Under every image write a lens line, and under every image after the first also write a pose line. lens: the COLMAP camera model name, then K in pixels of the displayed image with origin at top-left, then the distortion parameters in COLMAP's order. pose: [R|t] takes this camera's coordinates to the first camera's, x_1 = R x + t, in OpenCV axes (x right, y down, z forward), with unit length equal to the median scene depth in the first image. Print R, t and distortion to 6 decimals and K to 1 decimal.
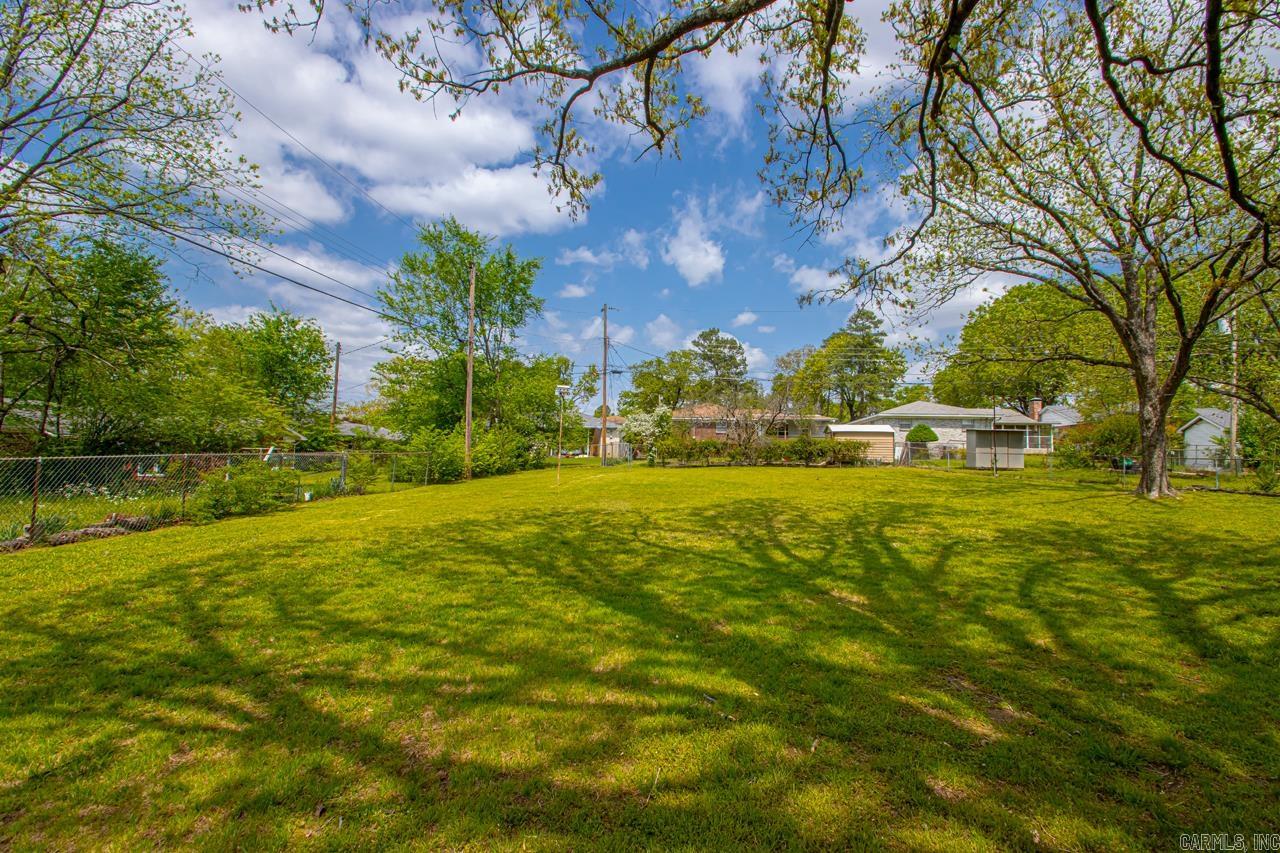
lens RADIAL K [[590.5, 0, 647.0], [0, 590.5, 427.1], [0, 0, 1]] dist [0.018166, -0.014726]
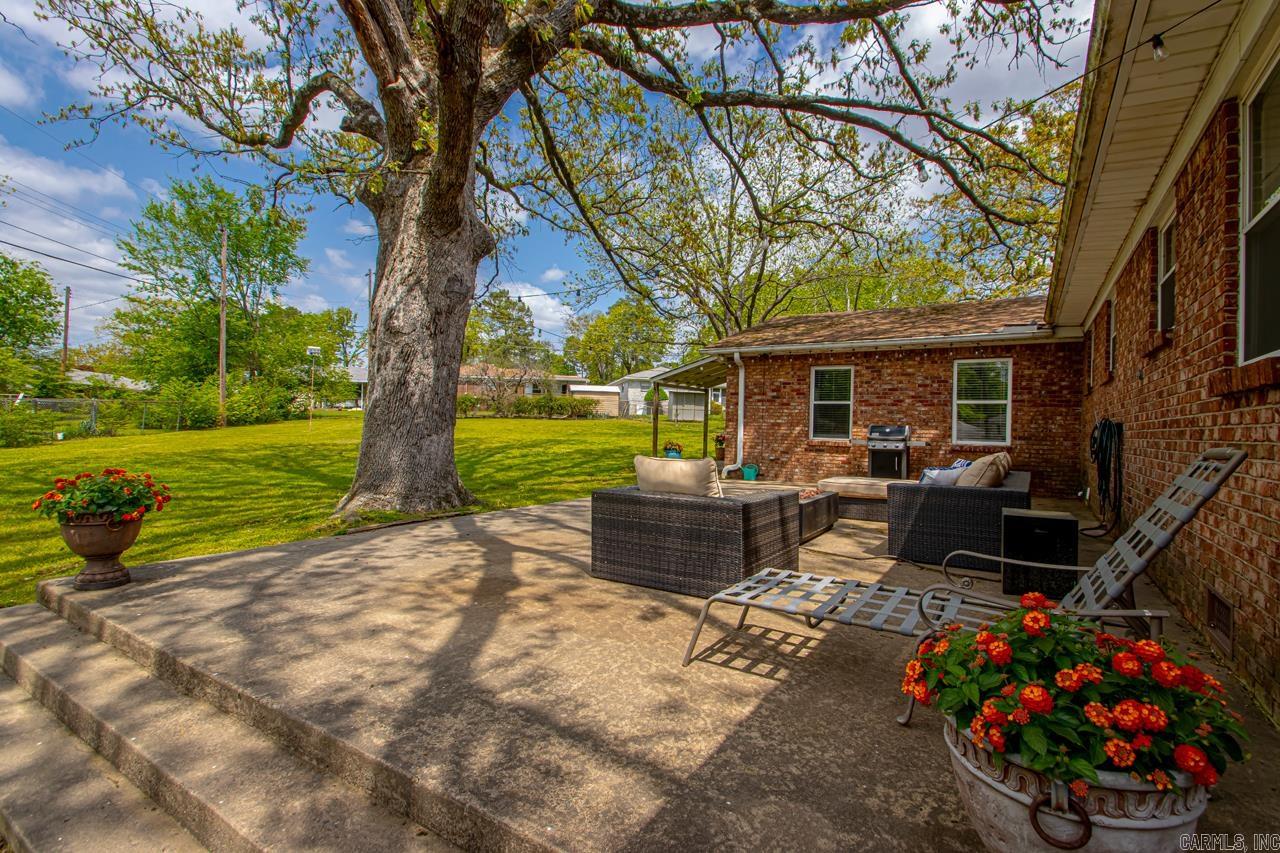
lens RADIAL K [[590.5, 0, 641.3], [0, 590.5, 422.1], [0, 0, 1]] dist [0.018166, -0.014726]
pose [[0.953748, 0.005436, 0.300560, 0.082053], [-0.024558, 0.997903, 0.059883, -0.004583], [-0.299604, -0.064494, 0.951881, -0.217140]]
